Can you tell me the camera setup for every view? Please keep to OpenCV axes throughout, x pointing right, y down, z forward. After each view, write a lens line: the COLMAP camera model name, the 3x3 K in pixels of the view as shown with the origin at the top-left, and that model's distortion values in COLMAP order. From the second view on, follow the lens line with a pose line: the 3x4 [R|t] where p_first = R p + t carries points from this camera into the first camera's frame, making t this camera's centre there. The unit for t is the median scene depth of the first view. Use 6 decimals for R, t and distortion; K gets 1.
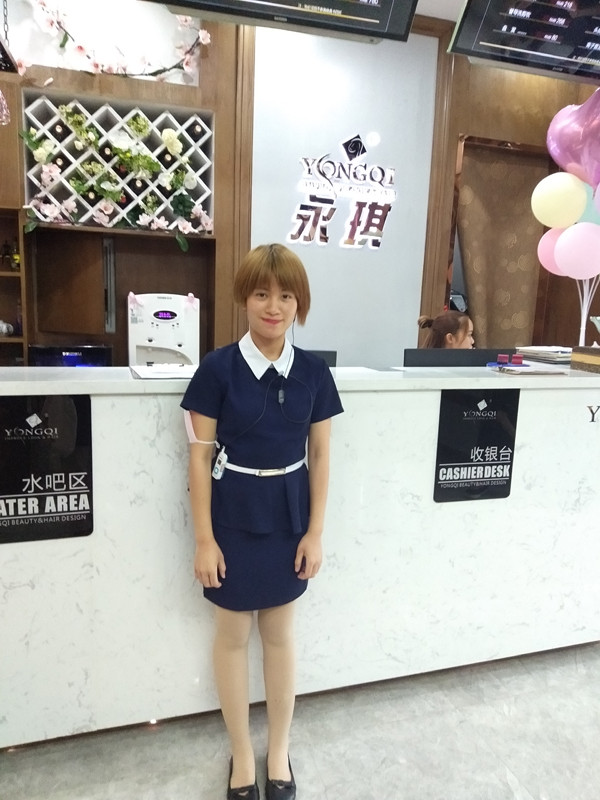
lens RADIAL K [[566.2, 0, 298.9], [0, 566.2, 389.1], [0, 0, 1]] dist [-0.002179, -0.011158]
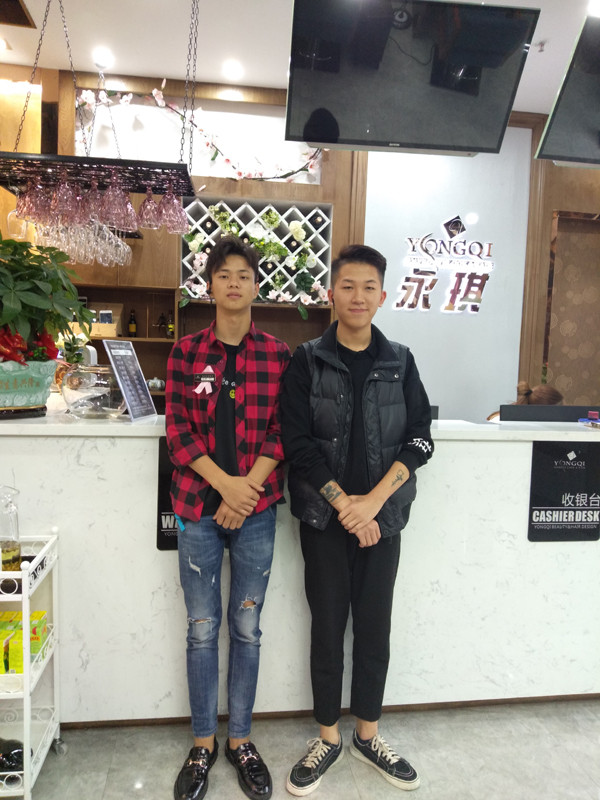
lens RADIAL K [[566.2, 0, 298.9], [0, 566.2, 389.1], [0, 0, 1]] dist [-0.002179, -0.011158]
pose [[0.985584, 0.008839, -0.168953, -0.016313], [-0.025393, 0.995051, -0.096067, 0.012674], [0.167268, 0.098973, 0.980931, -0.146518]]
